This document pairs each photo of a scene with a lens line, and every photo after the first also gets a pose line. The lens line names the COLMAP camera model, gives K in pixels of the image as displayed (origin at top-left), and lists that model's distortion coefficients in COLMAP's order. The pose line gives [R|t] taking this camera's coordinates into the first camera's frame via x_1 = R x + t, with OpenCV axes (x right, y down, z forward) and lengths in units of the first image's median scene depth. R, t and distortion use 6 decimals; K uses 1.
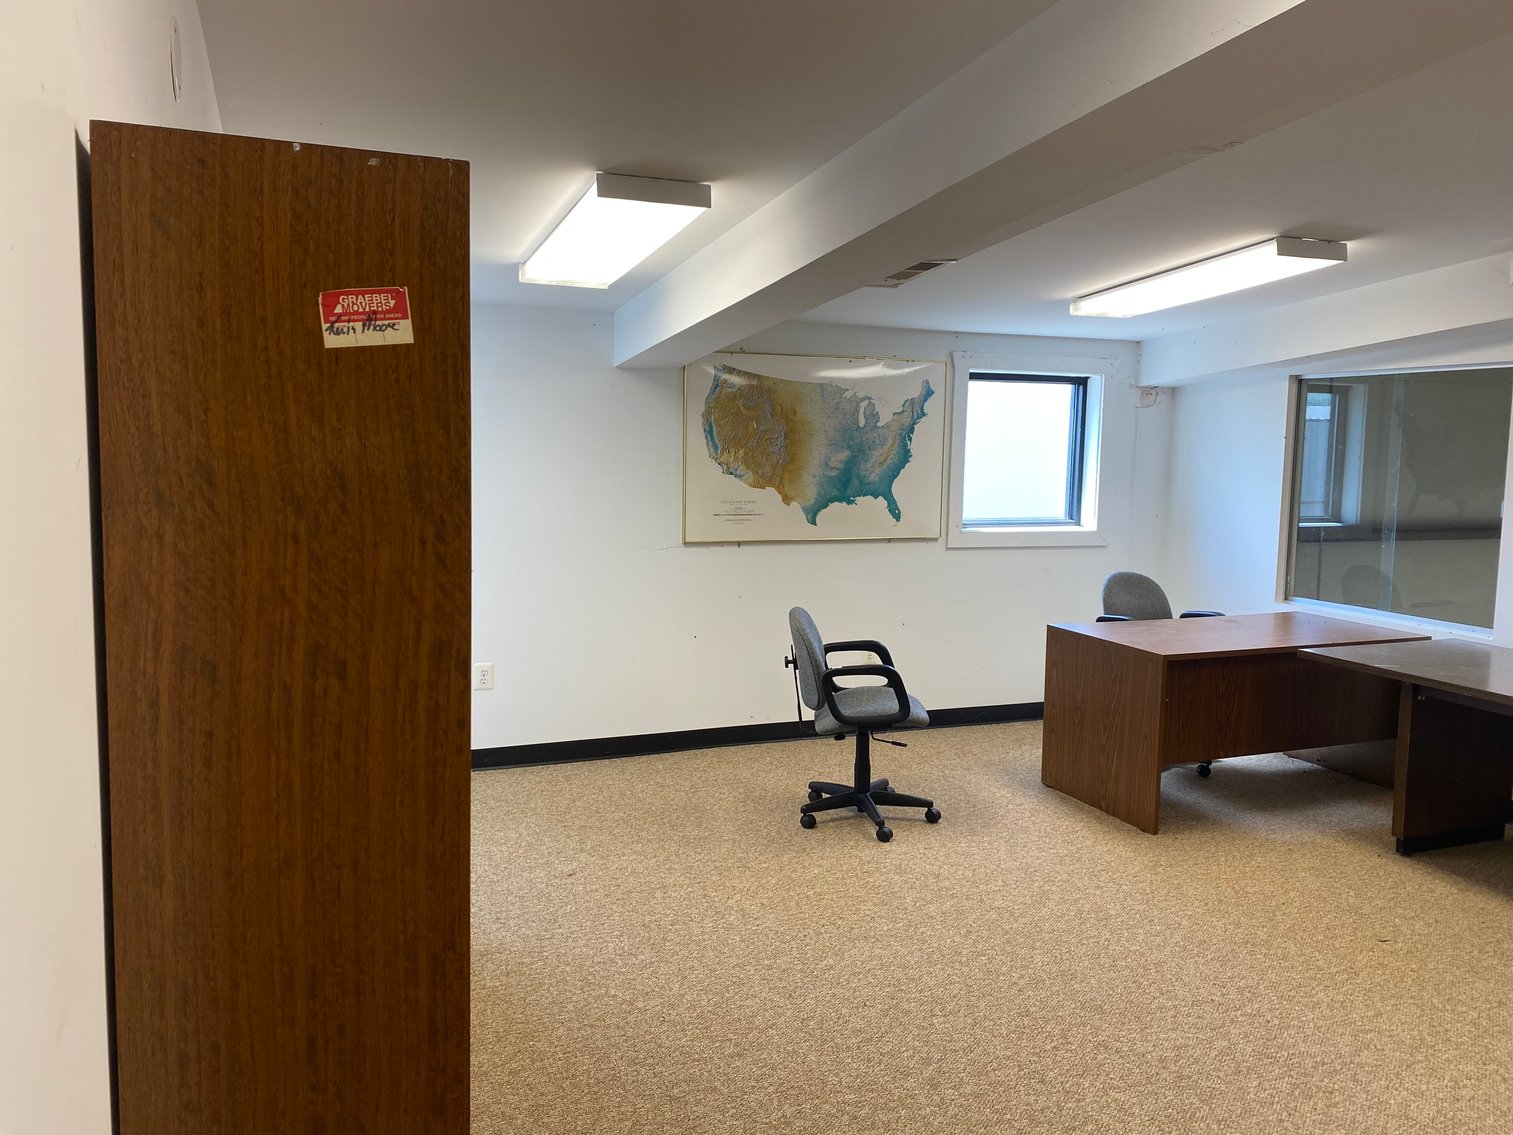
lens RADIAL K [[1135.8, 0, 767.8], [0, 1135.8, 563.0], [0, 0, 1]] dist [0.062176, -0.120350]
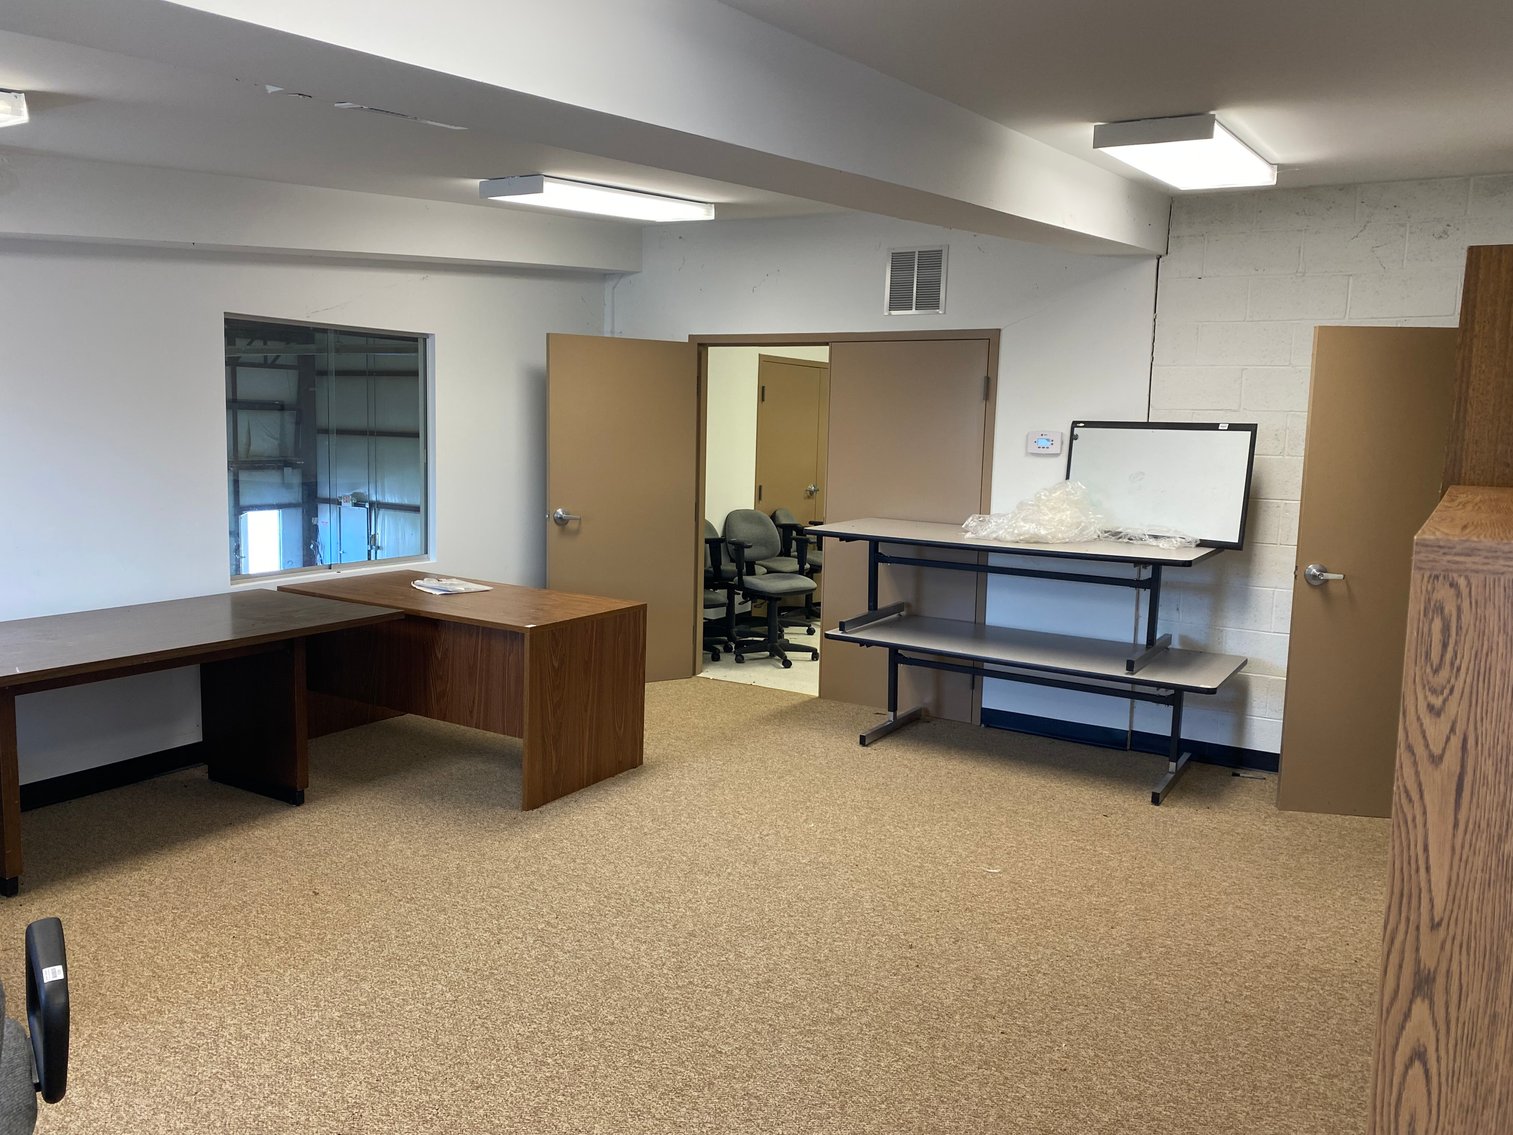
lens RADIAL K [[1135.8, 0, 767.8], [0, 1135.8, 563.0], [0, 0, 1]] dist [0.062176, -0.120350]
pose [[-0.597157, -0.140713, 0.789685, -0.543937], [0.034285, 0.979115, 0.200394, -0.171950], [-0.801391, 0.146741, -0.579861, 1.425722]]
